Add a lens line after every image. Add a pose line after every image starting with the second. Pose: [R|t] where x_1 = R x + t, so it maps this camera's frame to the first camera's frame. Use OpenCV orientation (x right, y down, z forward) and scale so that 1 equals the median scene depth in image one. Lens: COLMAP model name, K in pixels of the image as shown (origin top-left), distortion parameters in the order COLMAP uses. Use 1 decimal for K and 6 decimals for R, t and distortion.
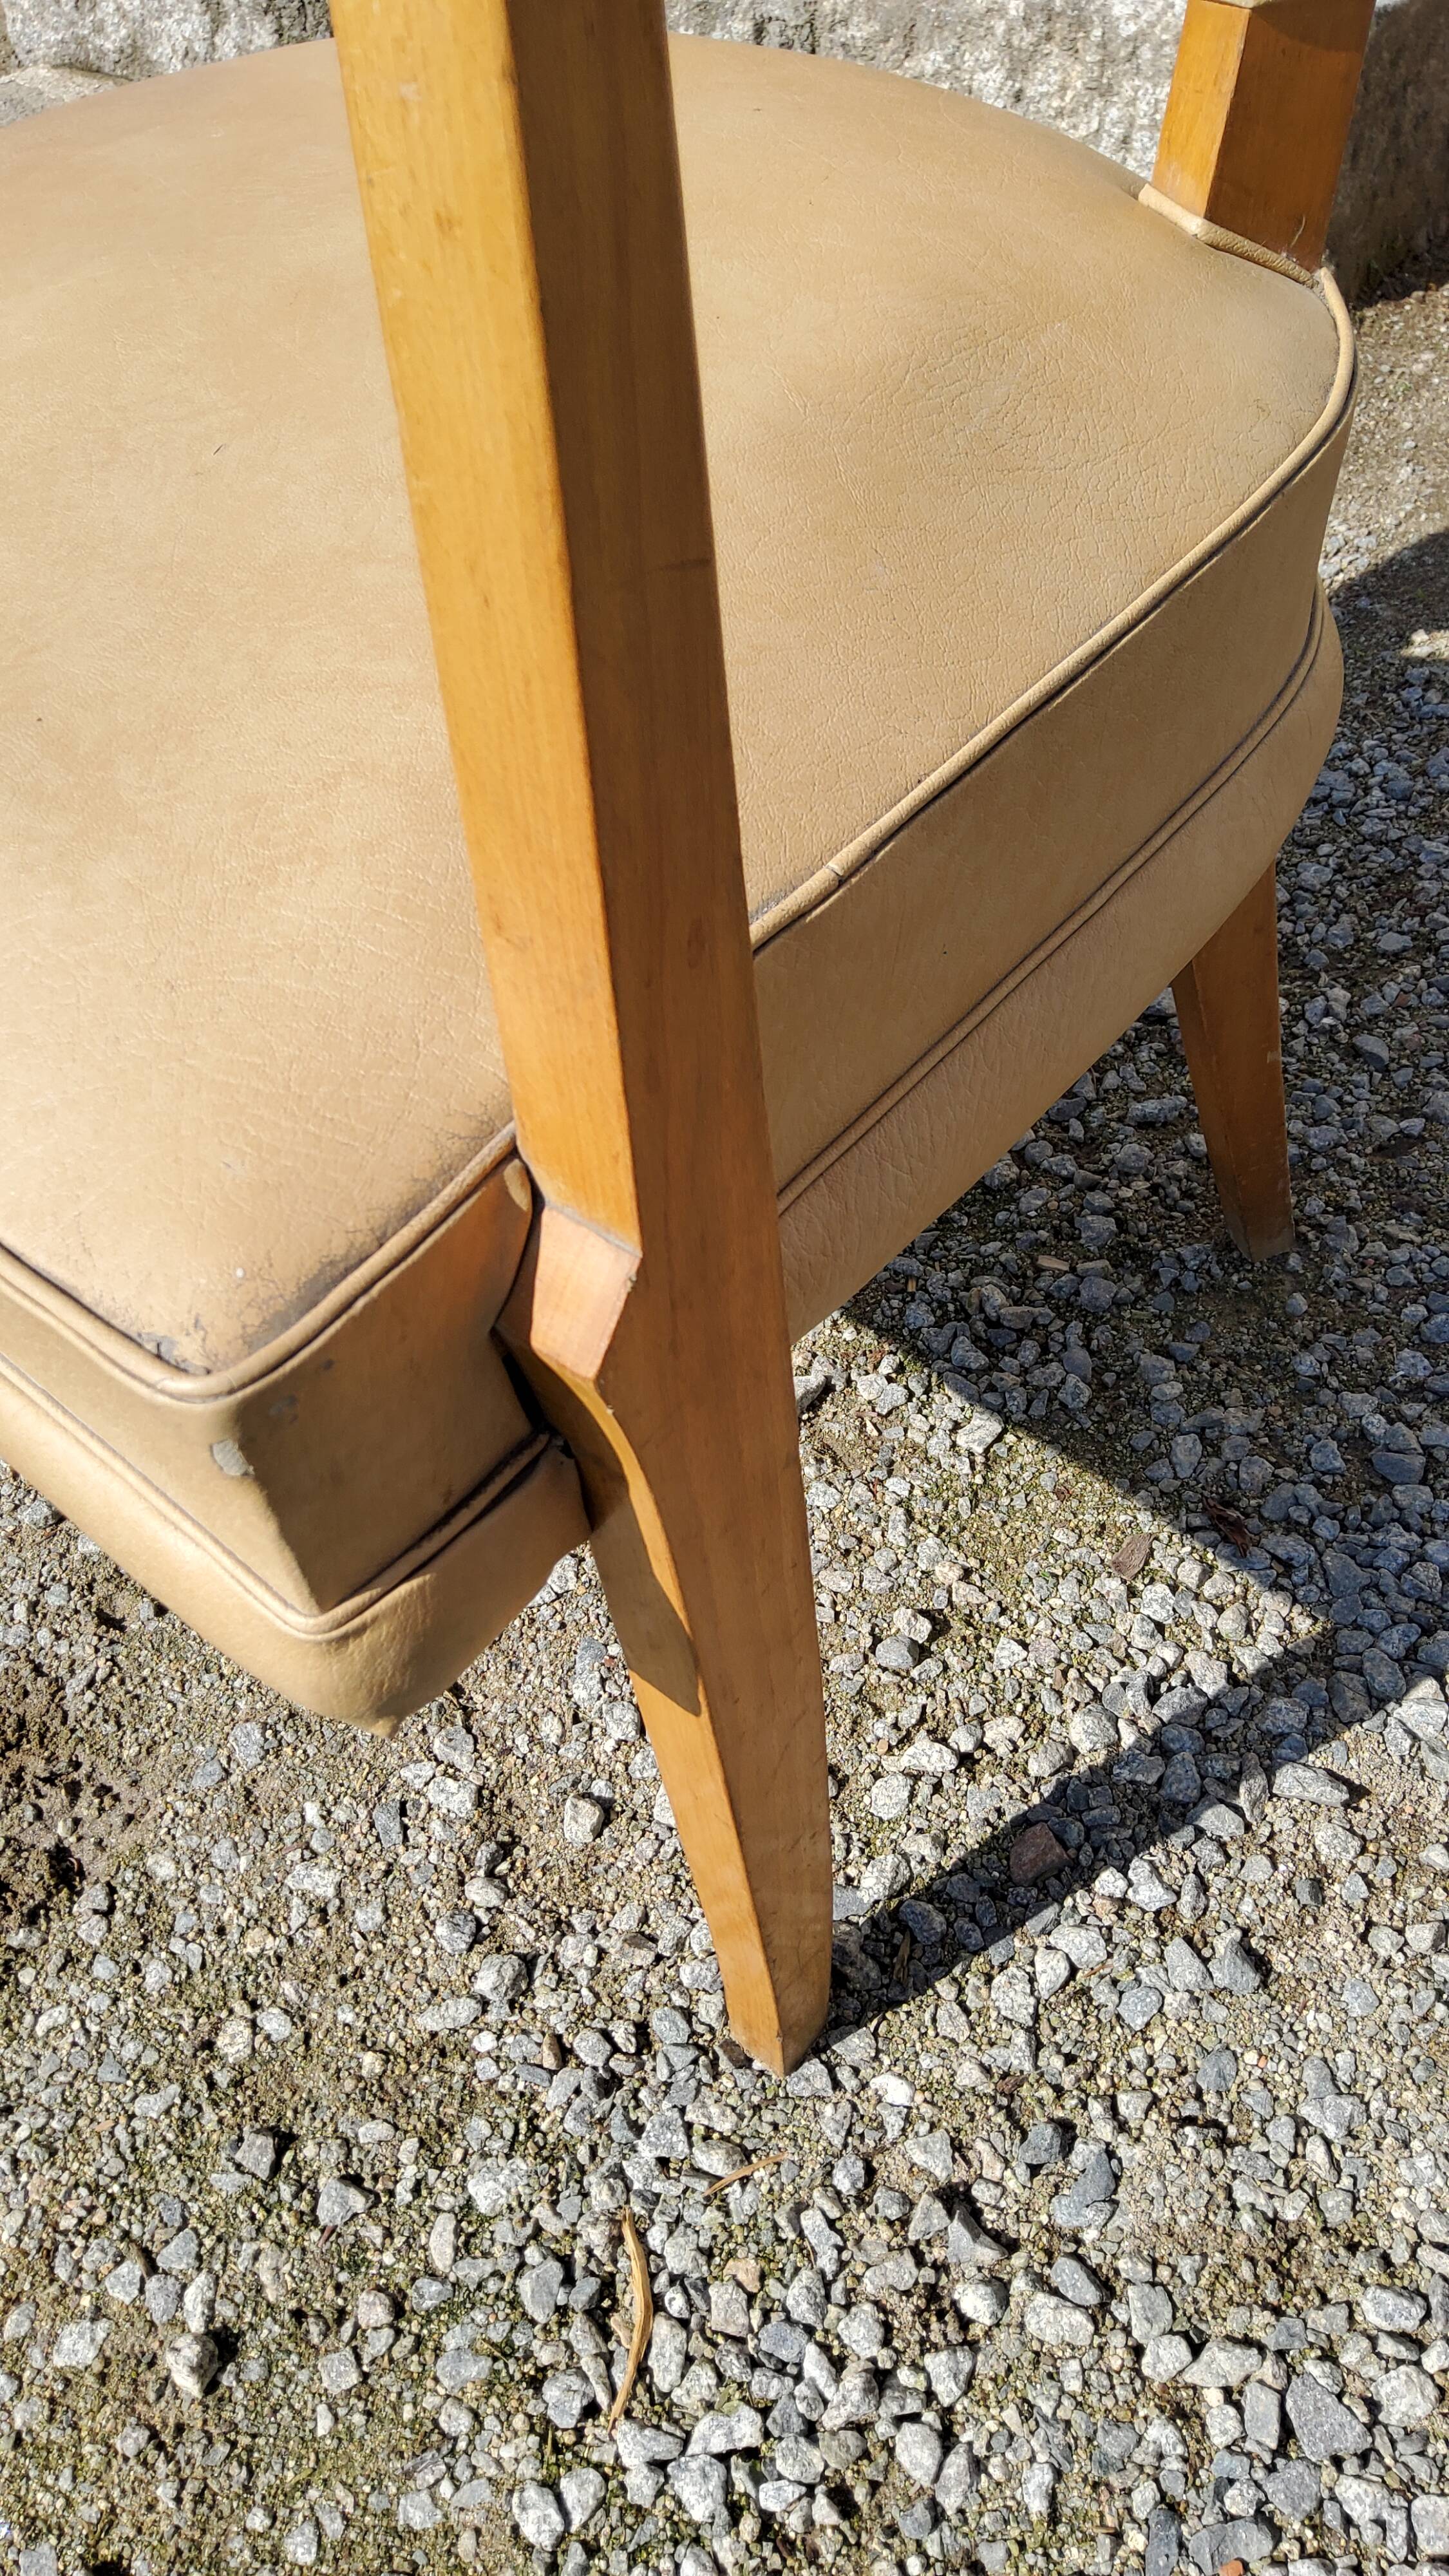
lens RADIAL K [[1958.0, 0, 737.7], [0, 1958.0, 1272.9], [0, 0, 1]] dist [0.063151, -0.099412]
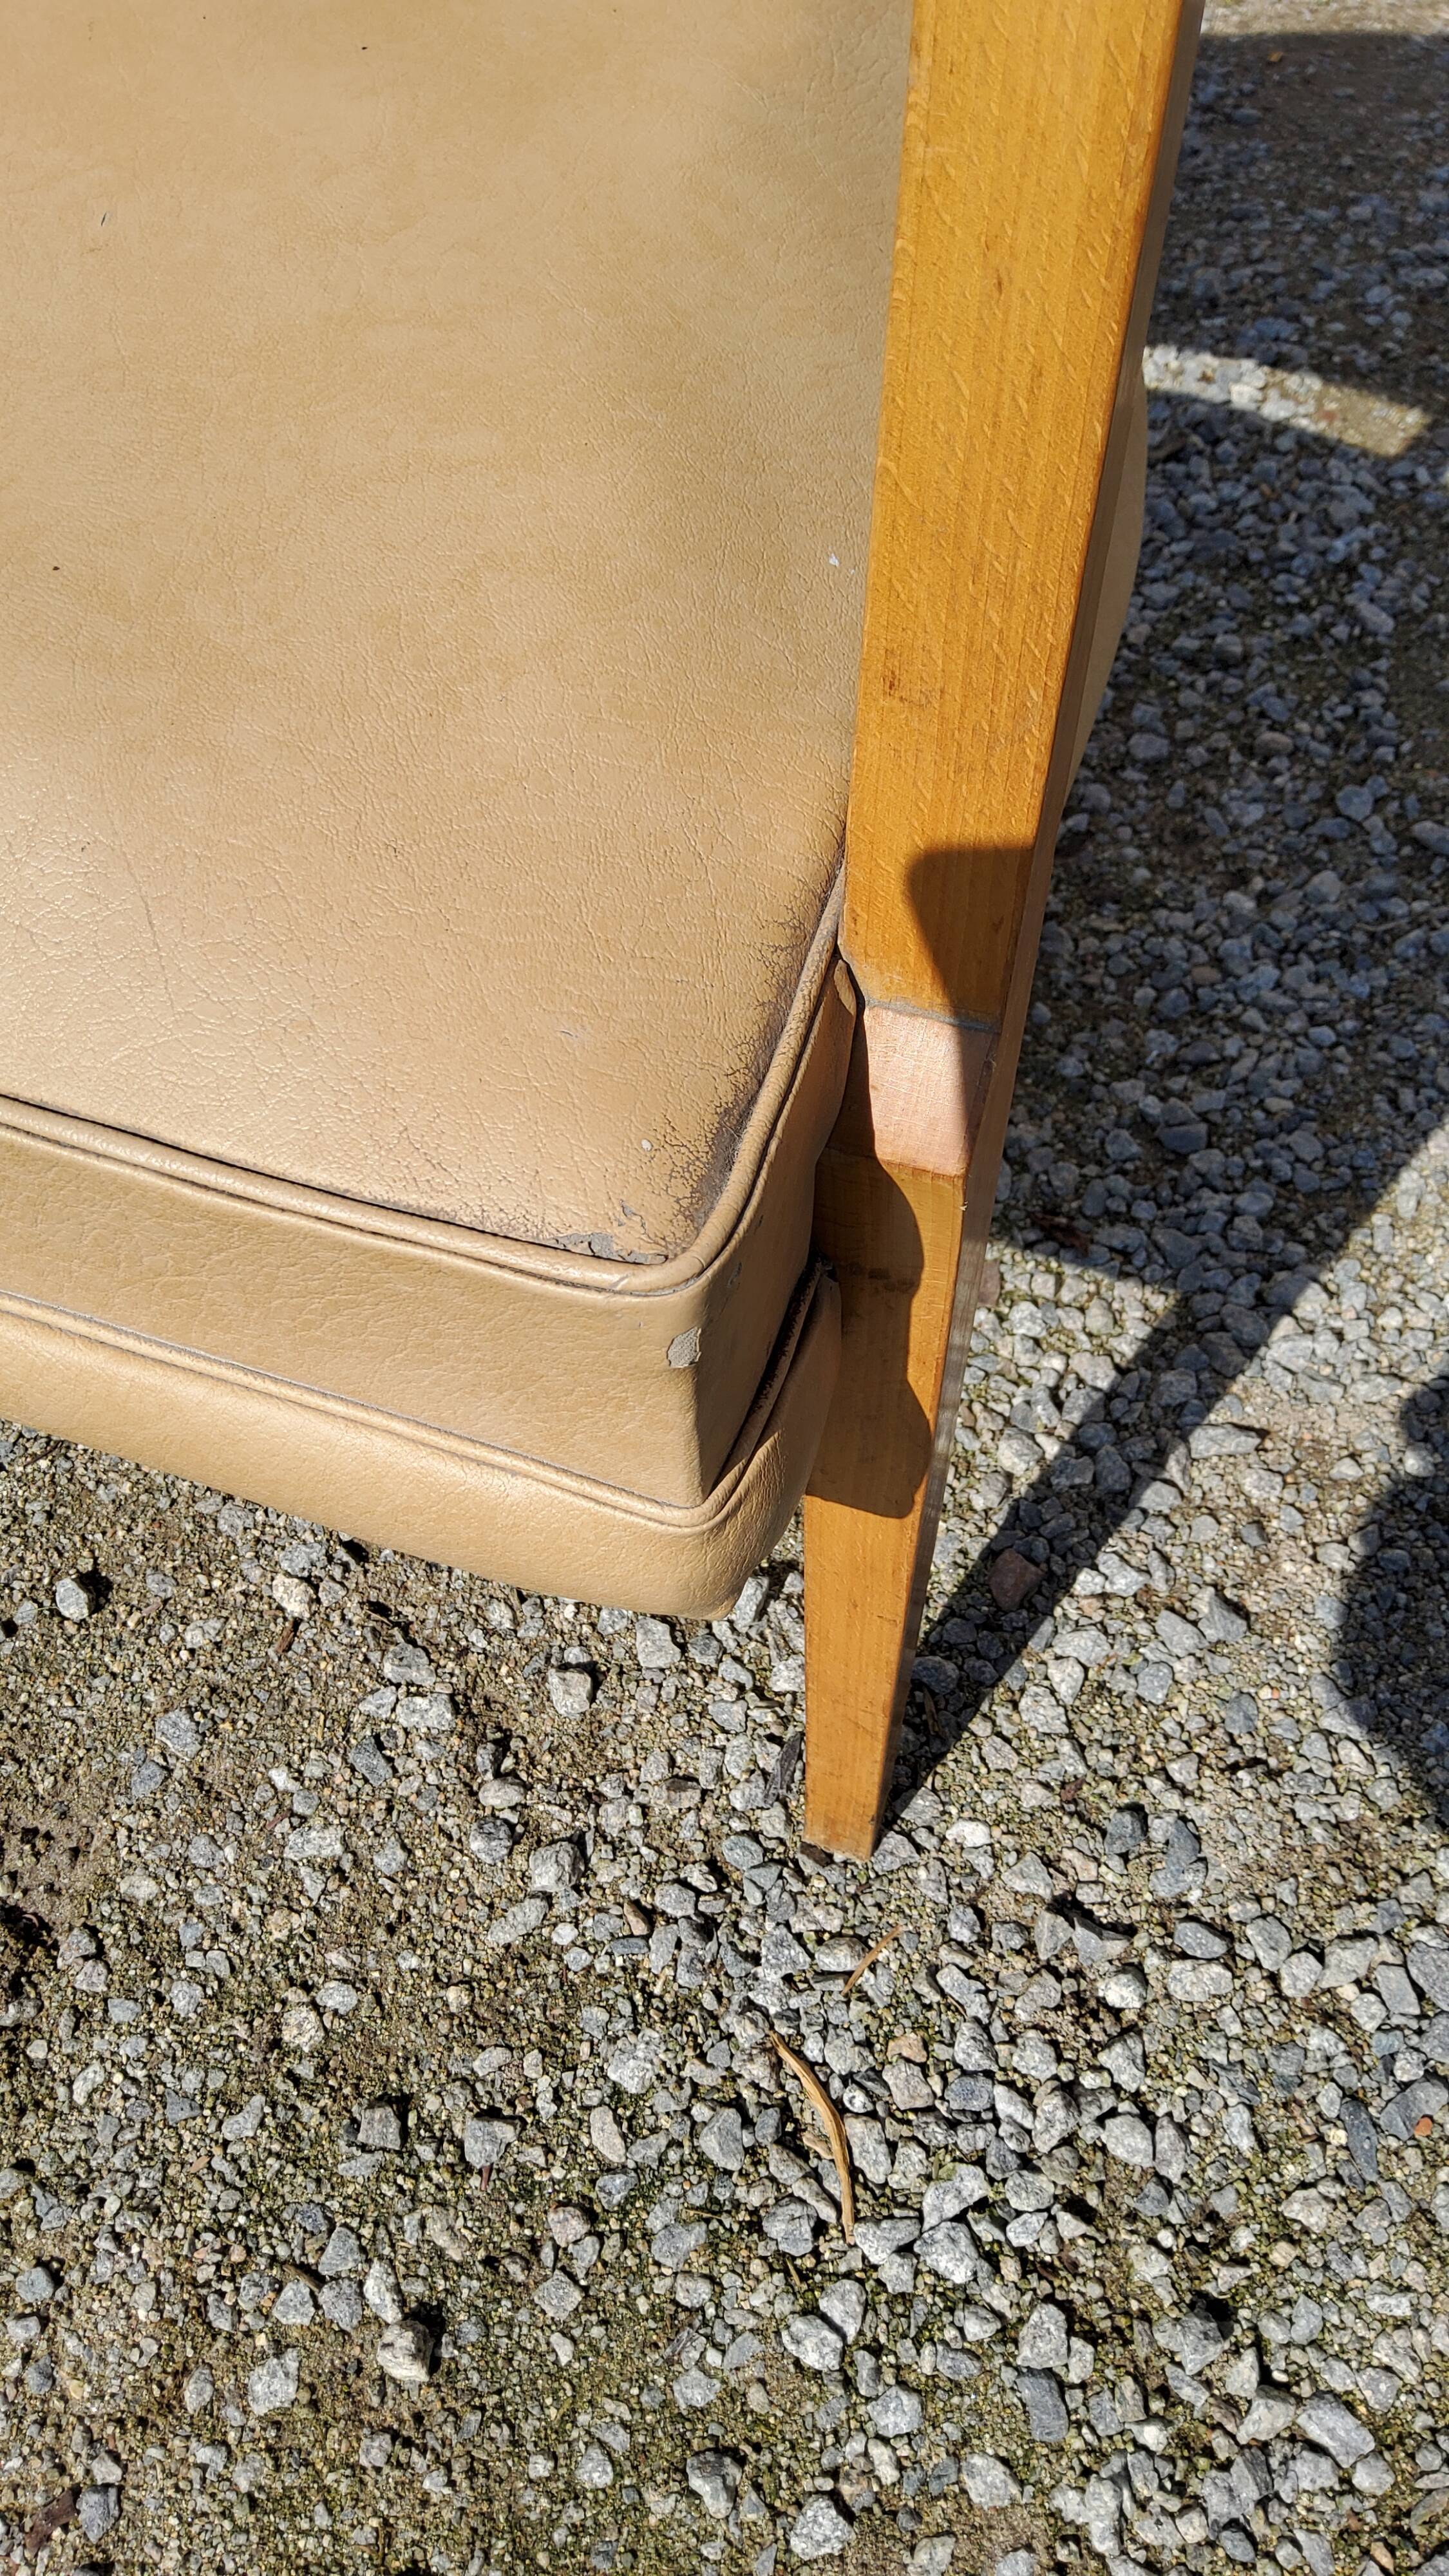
lens RADIAL K [[1942.5, 0, 727.3], [0, 1942.5, 1278.8], [0, 0, 1]] dist [0.084278, -0.154639]
pose [[0.925199, -0.258636, 0.277696, -0.242605], [0.230766, 0.964374, 0.129342, -0.025328], [-0.301255, -0.055584, 0.951922, 0.084291]]
